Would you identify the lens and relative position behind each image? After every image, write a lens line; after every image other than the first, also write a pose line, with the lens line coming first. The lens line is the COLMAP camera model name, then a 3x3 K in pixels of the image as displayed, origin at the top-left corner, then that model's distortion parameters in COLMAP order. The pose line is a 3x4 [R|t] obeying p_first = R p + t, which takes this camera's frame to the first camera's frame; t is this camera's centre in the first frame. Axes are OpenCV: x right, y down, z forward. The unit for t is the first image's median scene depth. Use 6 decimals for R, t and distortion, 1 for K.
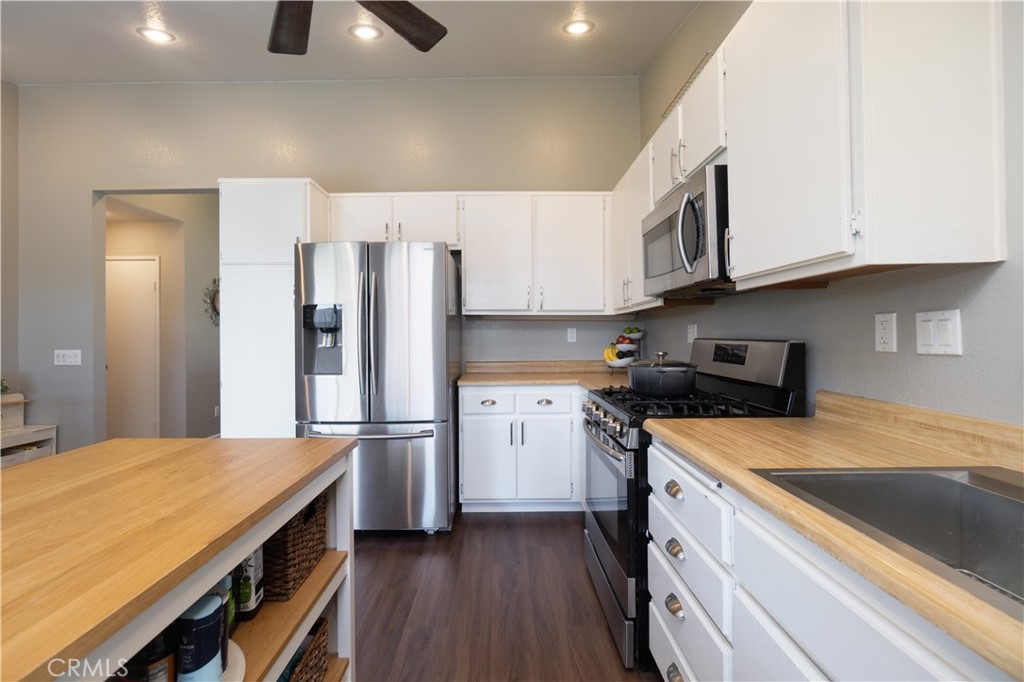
lens RADIAL K [[446.7, 0, 502.2], [0, 446.7, 339.7], [0, 0, 1]] dist [-0.001143, 0.000027]
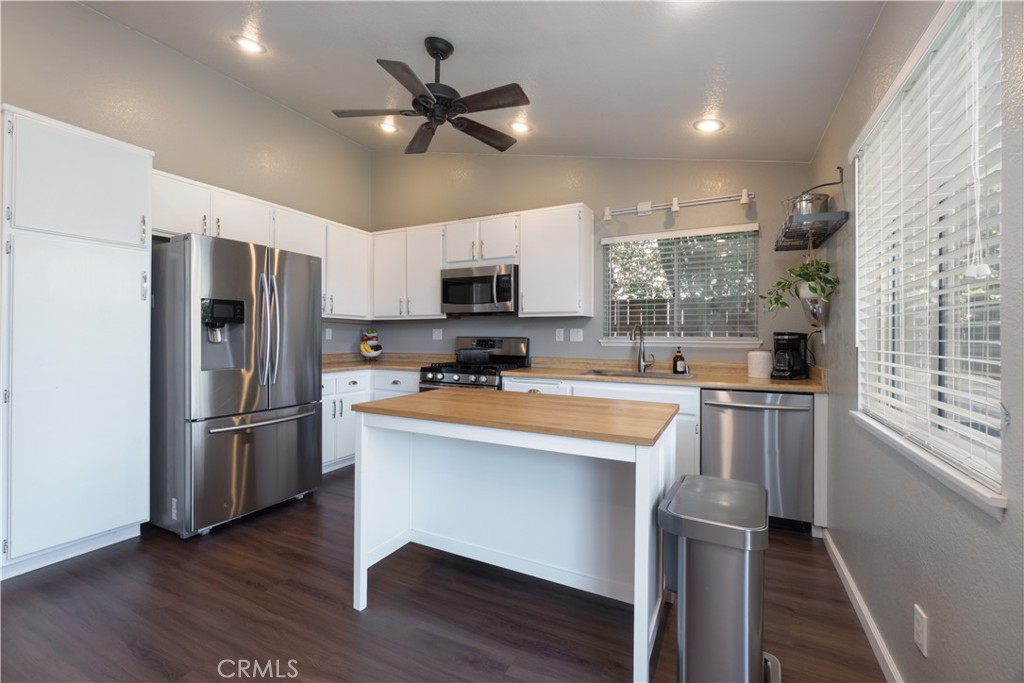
lens RADIAL K [[446.7, 0, 504.9], [0, 446.7, 338.8], [0, 0, 1]] dist [-0.001143, 0.000027]
pose [[0.460936, 0.003478, 0.887427, -1.045230], [-0.000840, 0.999994, -0.003483, 0.012238], [-0.887433, 0.000860, 0.460936, -0.040713]]
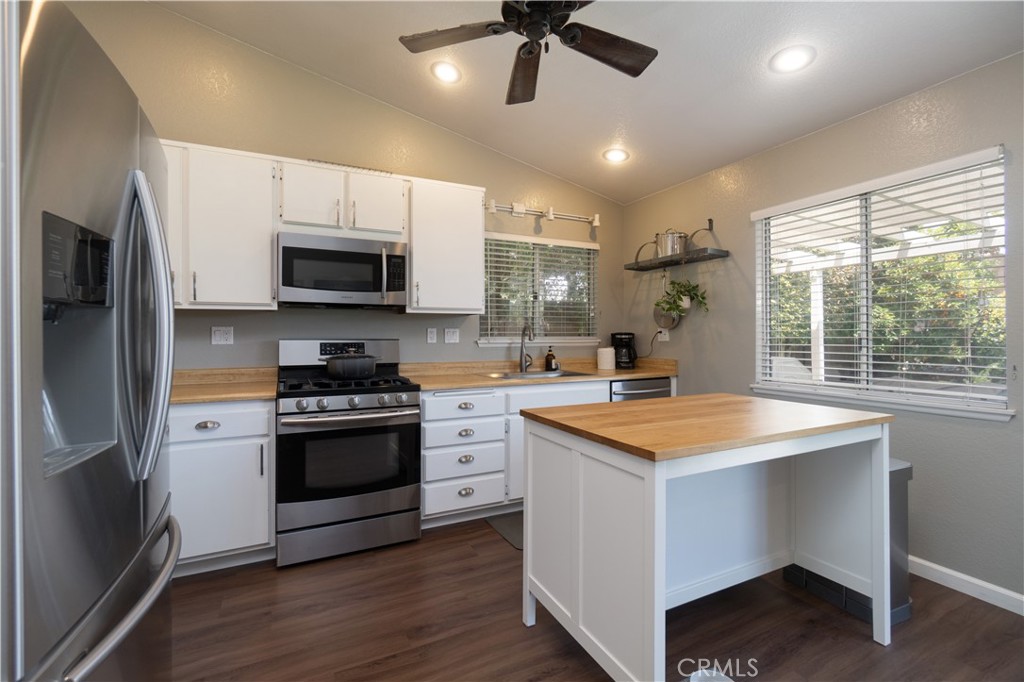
lens RADIAL K [[446.7, 0, 507.3], [0, 446.7, 334.0], [0, 0, 1]] dist [-0.001143, 0.000027]
pose [[-0.444413, 0.013647, 0.895718, -0.839974], [0.013994, 0.999868, -0.008291, 0.002114], [-0.895713, 0.008850, -0.444546, 0.902148]]
